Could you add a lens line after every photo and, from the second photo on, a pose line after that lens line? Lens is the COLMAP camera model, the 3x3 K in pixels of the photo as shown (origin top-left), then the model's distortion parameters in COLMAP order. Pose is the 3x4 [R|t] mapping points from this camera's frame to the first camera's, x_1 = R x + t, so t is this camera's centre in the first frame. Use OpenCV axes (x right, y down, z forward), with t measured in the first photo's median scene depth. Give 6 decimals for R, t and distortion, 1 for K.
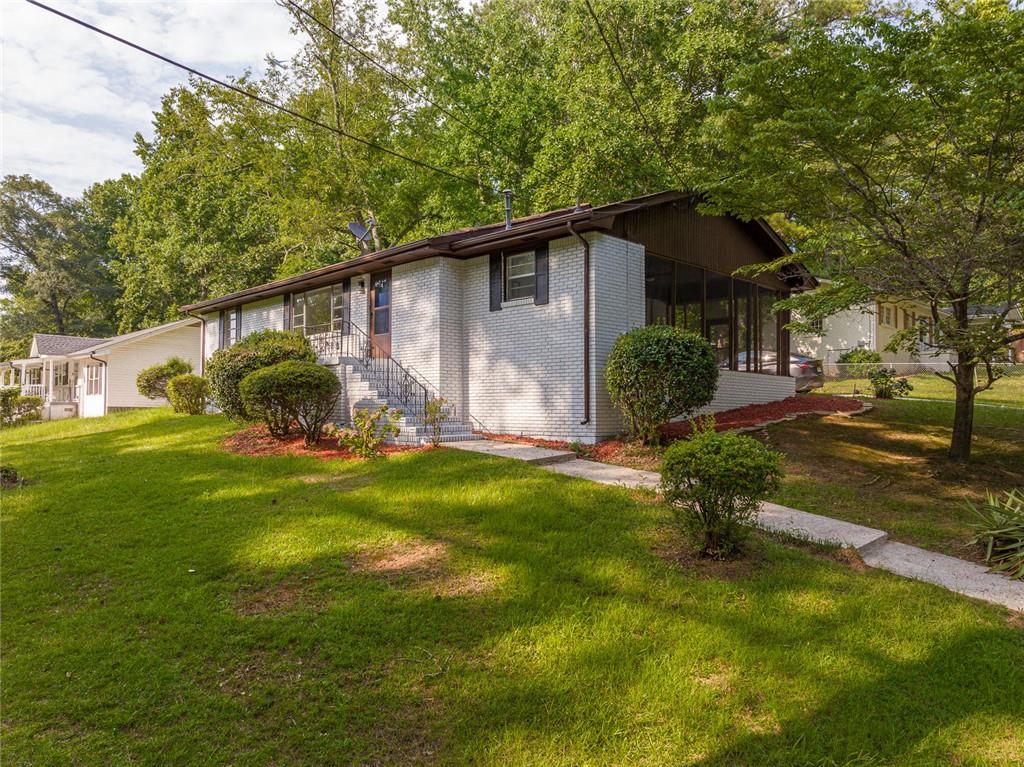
lens RADIAL K [[714.7, 0, 510.7], [0, 714.7, 397.1], [0, 0, 1]] dist [-0.003227, -0.000701]
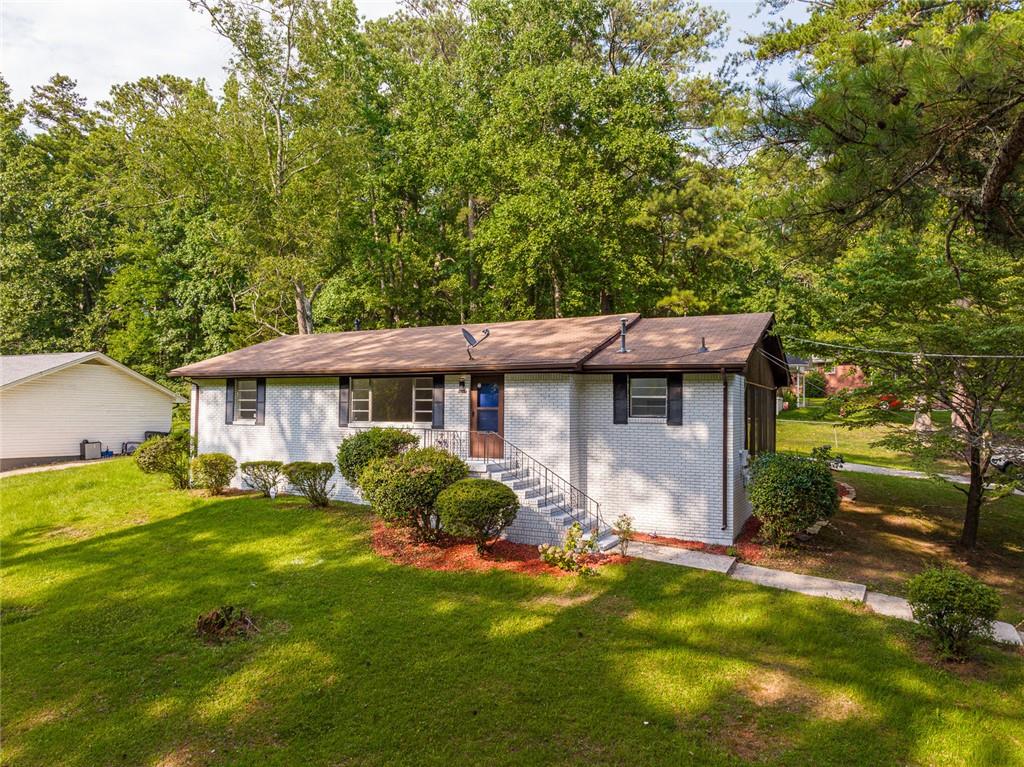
lens RADIAL K [[714.7, 0, 510.7], [0, 714.7, 397.1], [0, 0, 1]] dist [-0.003227, -0.000701]
pose [[0.947782, 0.010819, 0.318736, -0.291056], [-0.012123, 0.999924, 0.002107, -0.085629], [-0.318689, -0.005862, 0.947841, -0.023825]]
